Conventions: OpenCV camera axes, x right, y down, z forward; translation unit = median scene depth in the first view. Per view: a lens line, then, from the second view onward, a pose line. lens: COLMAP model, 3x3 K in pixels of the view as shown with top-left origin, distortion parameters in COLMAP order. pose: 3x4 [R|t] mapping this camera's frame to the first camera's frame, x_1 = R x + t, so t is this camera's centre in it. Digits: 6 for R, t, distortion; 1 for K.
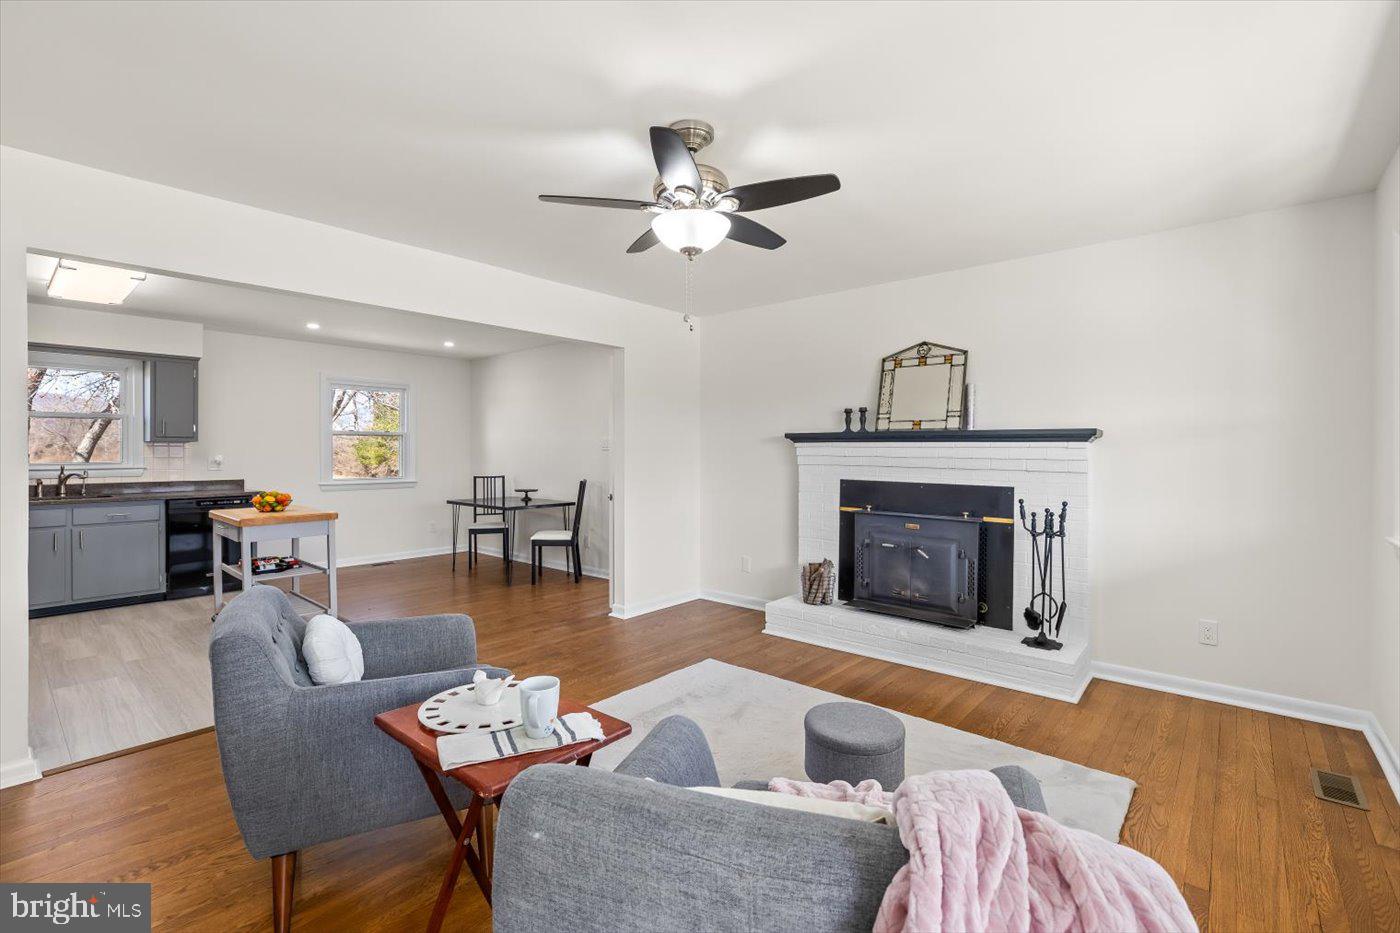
lens RADIAL K [[613.7, 0, 689.2], [0, 613.7, 454.2], [0, 0, 1]] dist [0.004128, -0.001162]
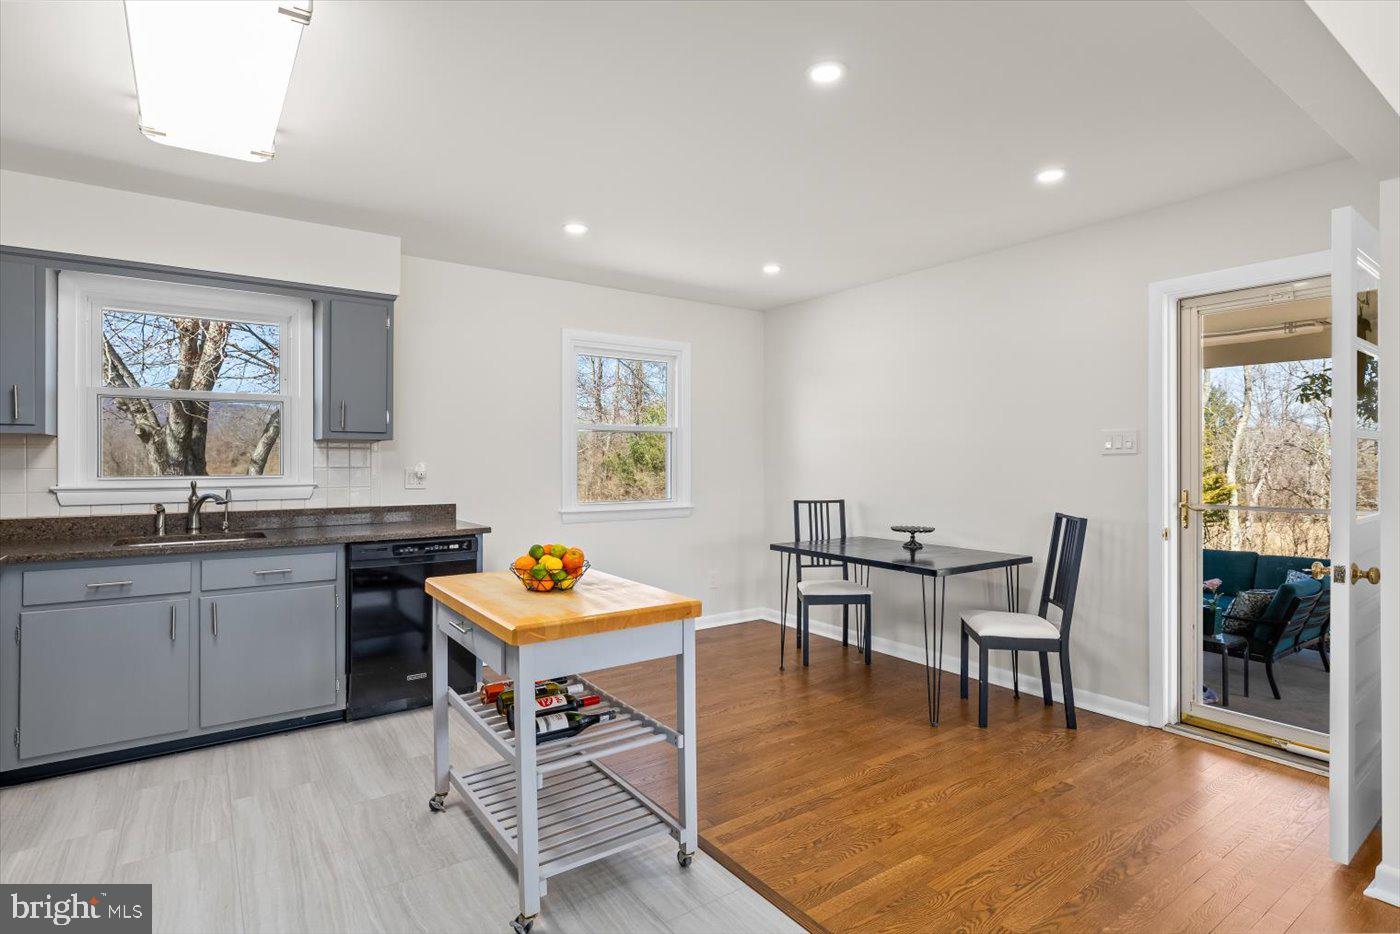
lens RADIAL K [[721.1, 0, 710.3], [0, 721.1, 461.3], [0, 0, 1]] dist [-0.002465, 0.002171]
pose [[0.973883, 0.001111, -0.227048, -0.353016], [-0.002023, 0.999991, -0.003783, 0.001541], [0.227042, 0.004144, 0.973876, 0.406488]]
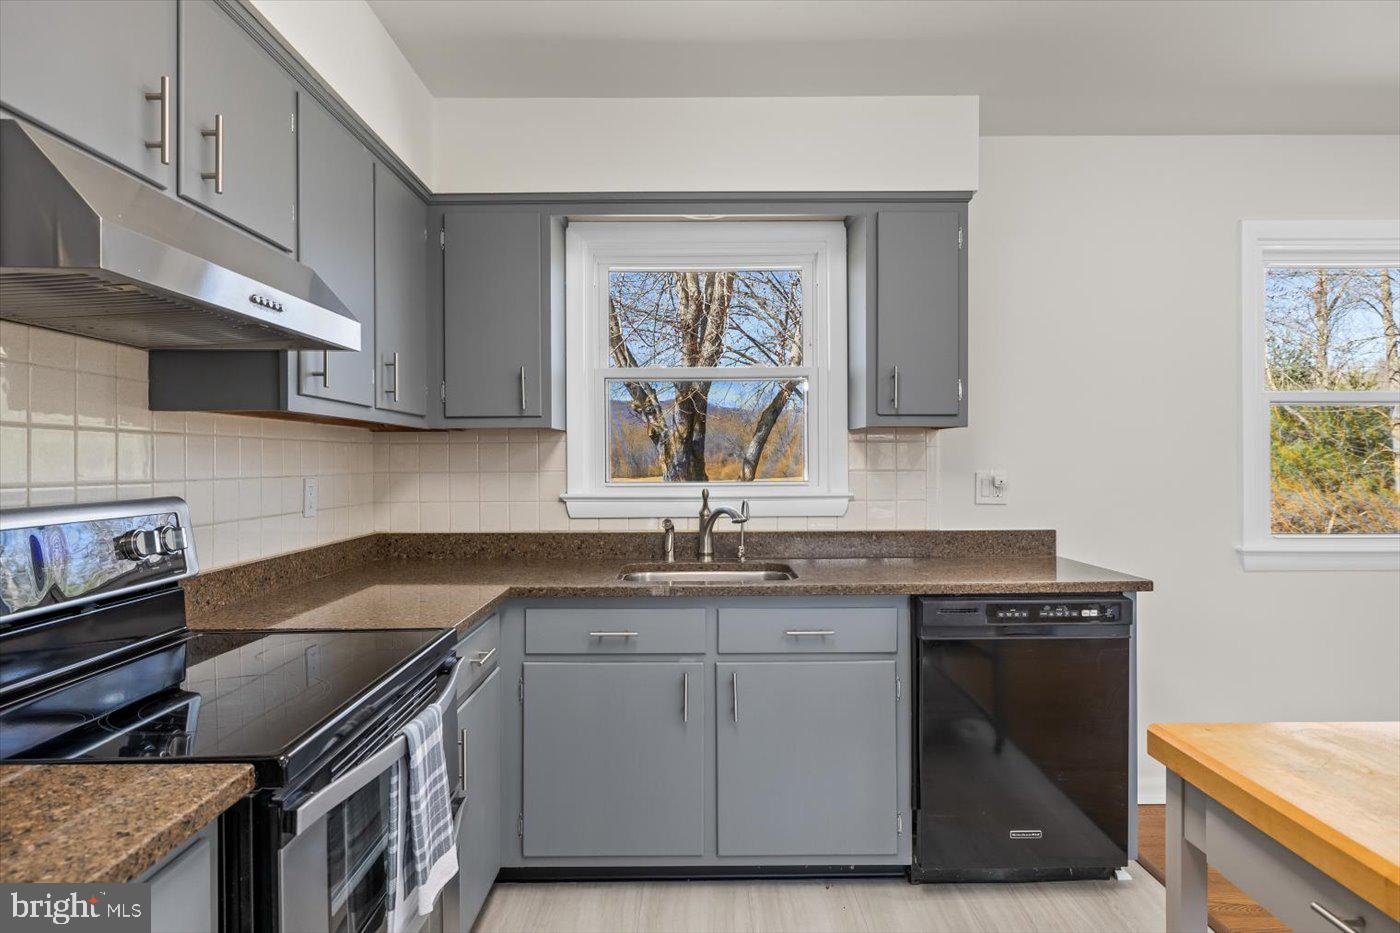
lens RADIAL K [[823.8, 0, 696.4], [0, 823.8, 465.5], [0, 0, 1]] dist [0.000712, -0.000282]
pose [[0.663234, 0.001124, -0.748411, -0.543819], [0.001067, 0.999996, 0.002448, 0.001119], [0.748412, -0.002422, 0.663230, 0.562844]]
